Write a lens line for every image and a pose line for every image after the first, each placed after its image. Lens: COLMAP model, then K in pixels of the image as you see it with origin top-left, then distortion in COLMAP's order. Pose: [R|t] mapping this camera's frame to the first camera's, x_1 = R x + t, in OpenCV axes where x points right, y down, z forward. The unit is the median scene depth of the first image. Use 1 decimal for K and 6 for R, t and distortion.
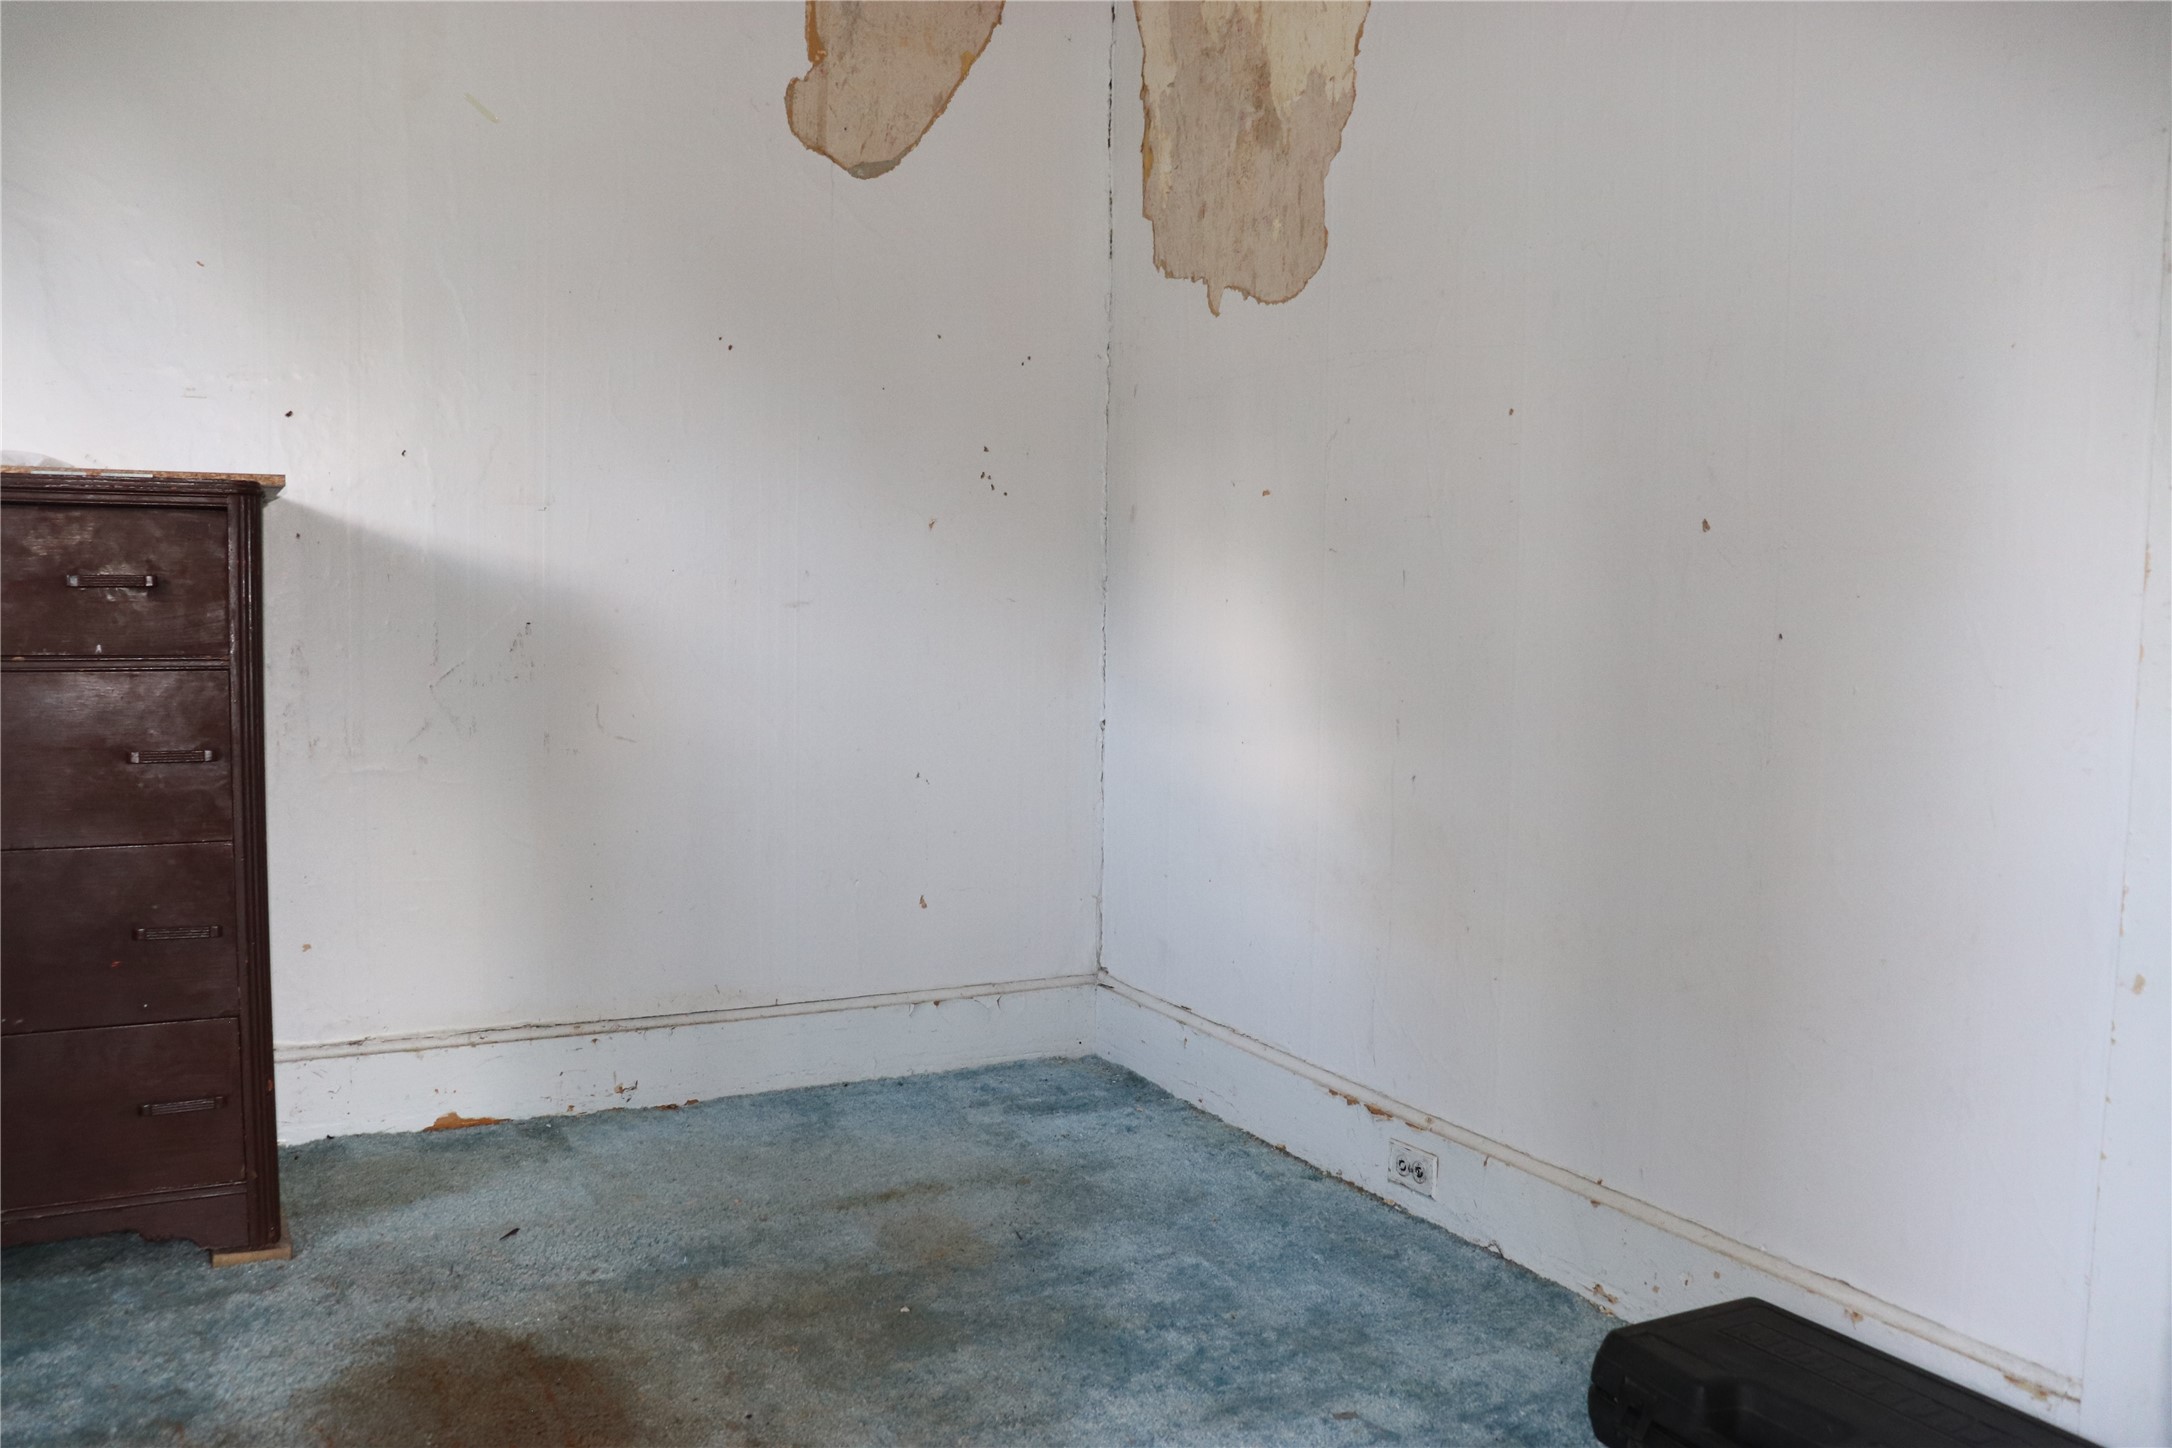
lens RADIAL K [[1798.3, 0, 1082.7], [0, 1798.3, 743.3], [0, 0, 1]] dist [-0.175173, 0.167700]
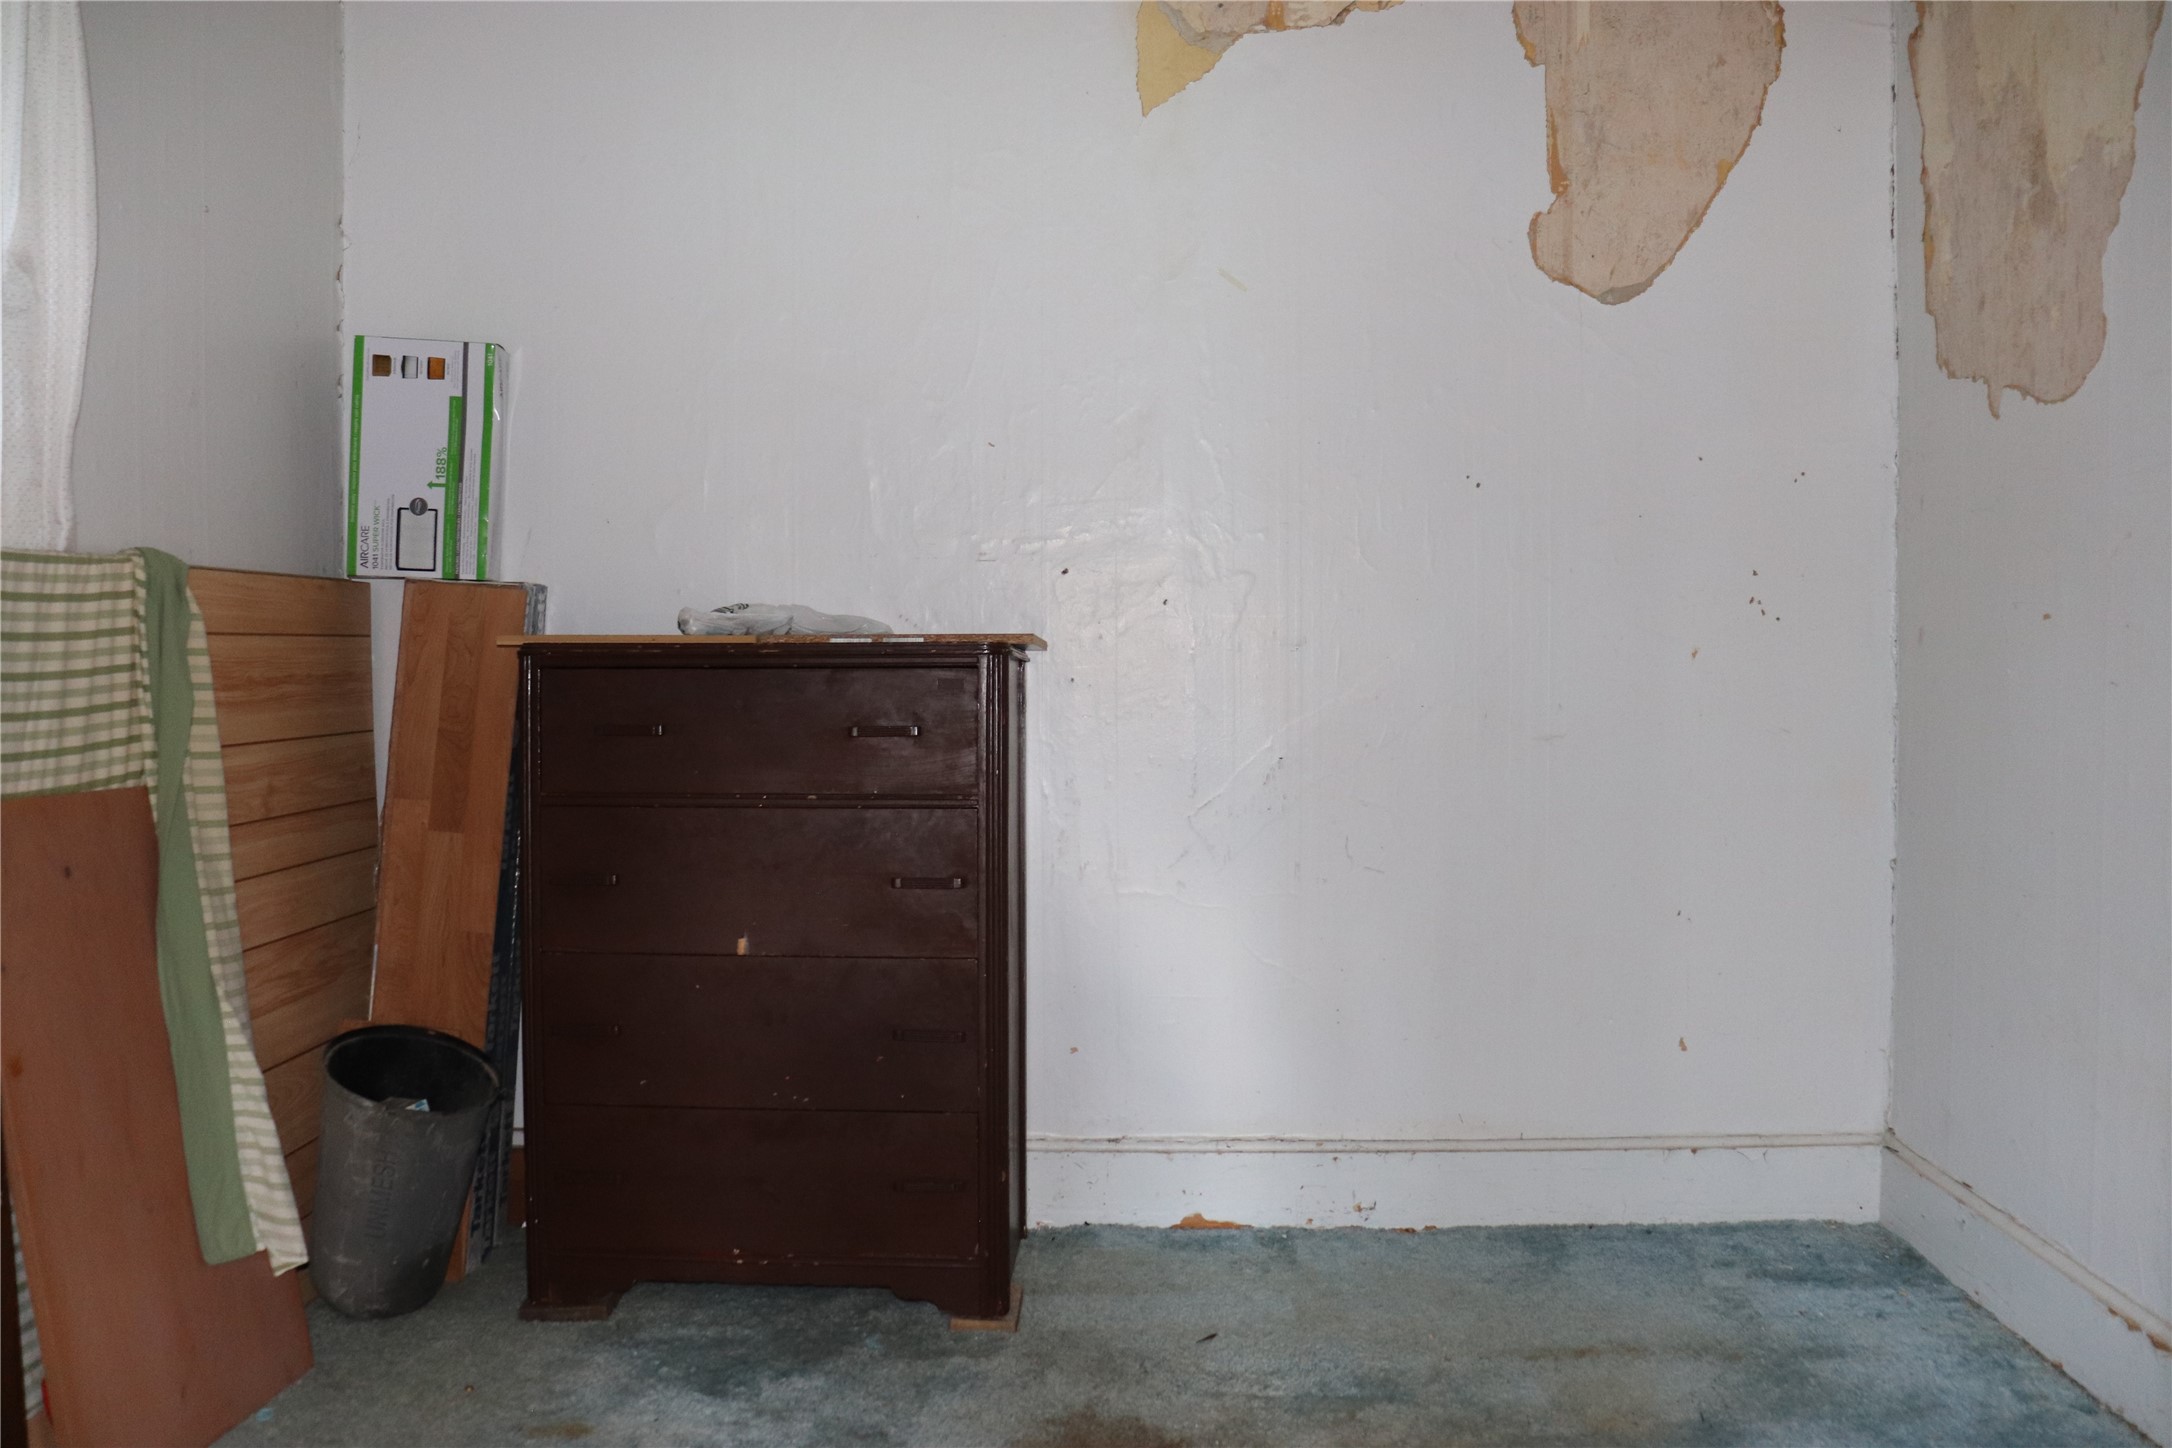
lens RADIAL K [[1798.3, 0, 1082.7], [0, 1798.3, 743.3], [0, 0, 1]] dist [-0.175173, 0.167700]
pose [[0.857349, 0.002245, -0.514730, 0.133464], [-0.025473, 0.998950, -0.038073, -0.032061], [0.514105, 0.045754, 0.856506, 0.020826]]
